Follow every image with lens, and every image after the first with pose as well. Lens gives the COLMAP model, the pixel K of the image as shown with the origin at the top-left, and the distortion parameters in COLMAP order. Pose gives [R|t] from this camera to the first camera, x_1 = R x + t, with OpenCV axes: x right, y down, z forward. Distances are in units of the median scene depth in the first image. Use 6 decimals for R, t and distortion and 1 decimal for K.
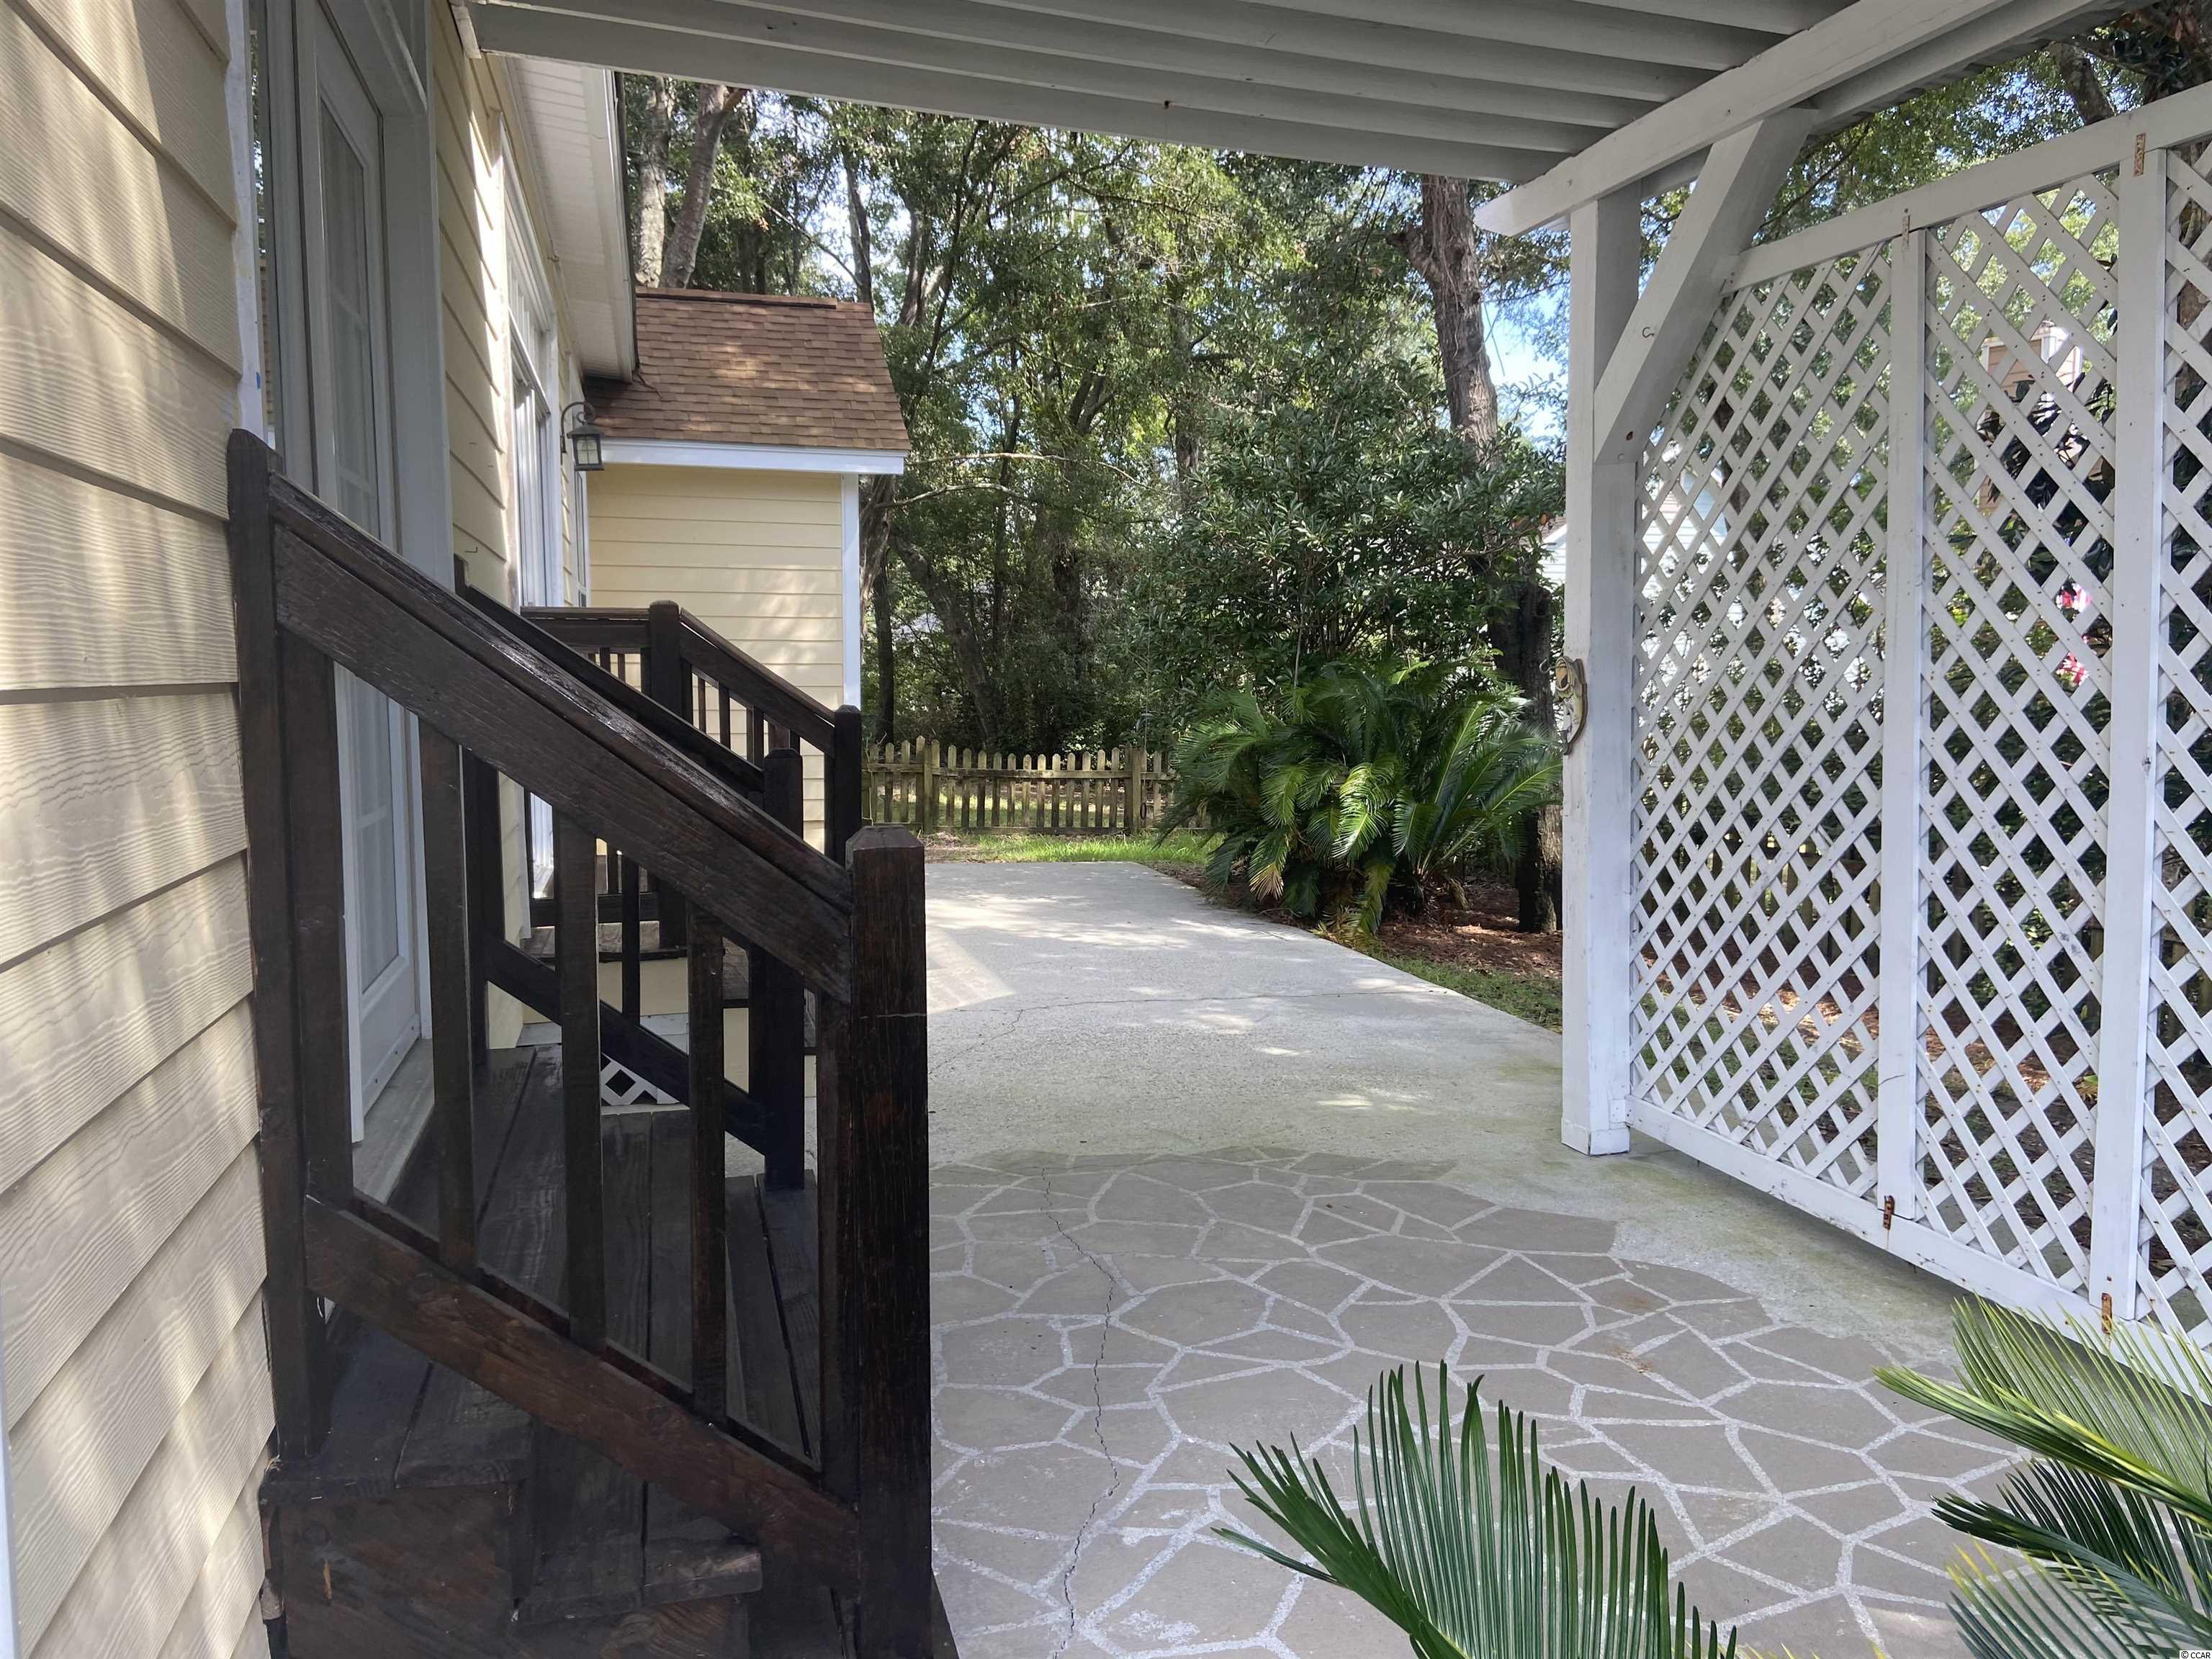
lens RADIAL K [[1672.4, 0, 1106.1], [0, 1672.4, 835.4], [0, 0, 1]] dist [0.078052, -0.089966]
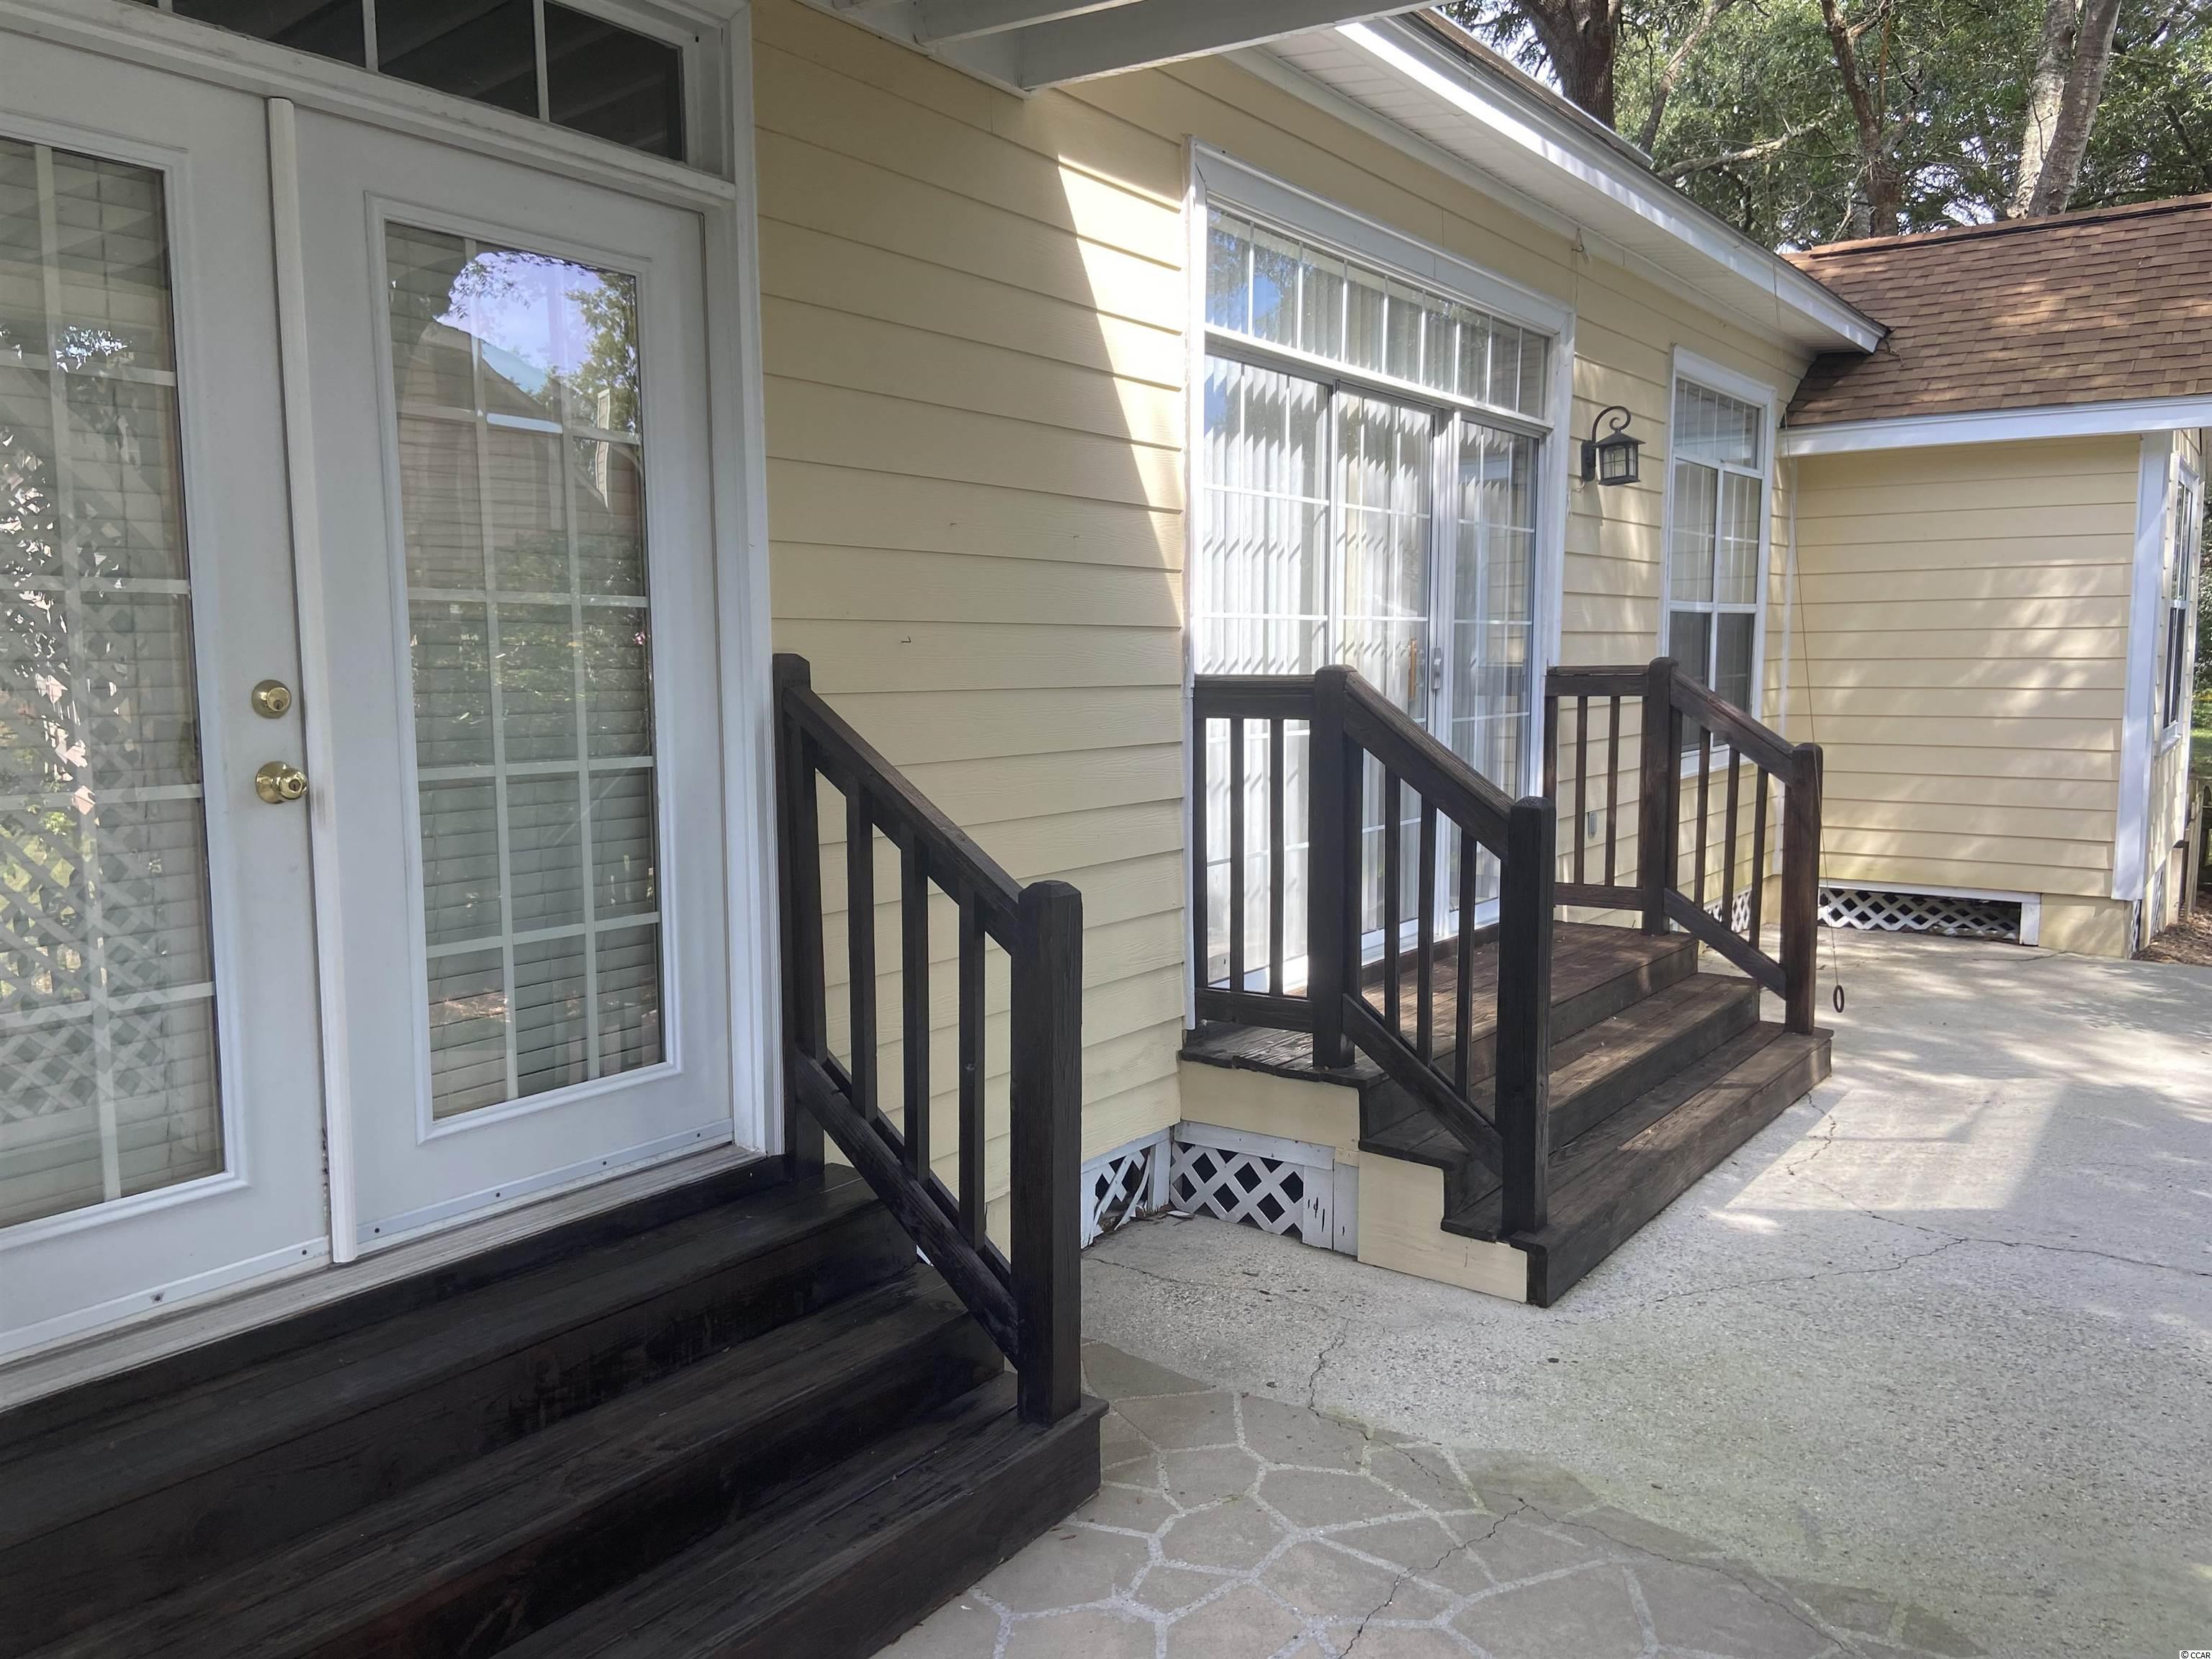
lens RADIAL K [[1672.4, 0, 1098.4], [0, 1672.4, 827.9], [0, 0, 1]] dist [0.078052, -0.089966]
pose [[0.618417, 0.078009, -0.781969, 0.156766], [-0.073413, 0.996444, 0.041346, -0.038866], [0.782414, 0.031837, 0.621945, 0.178927]]
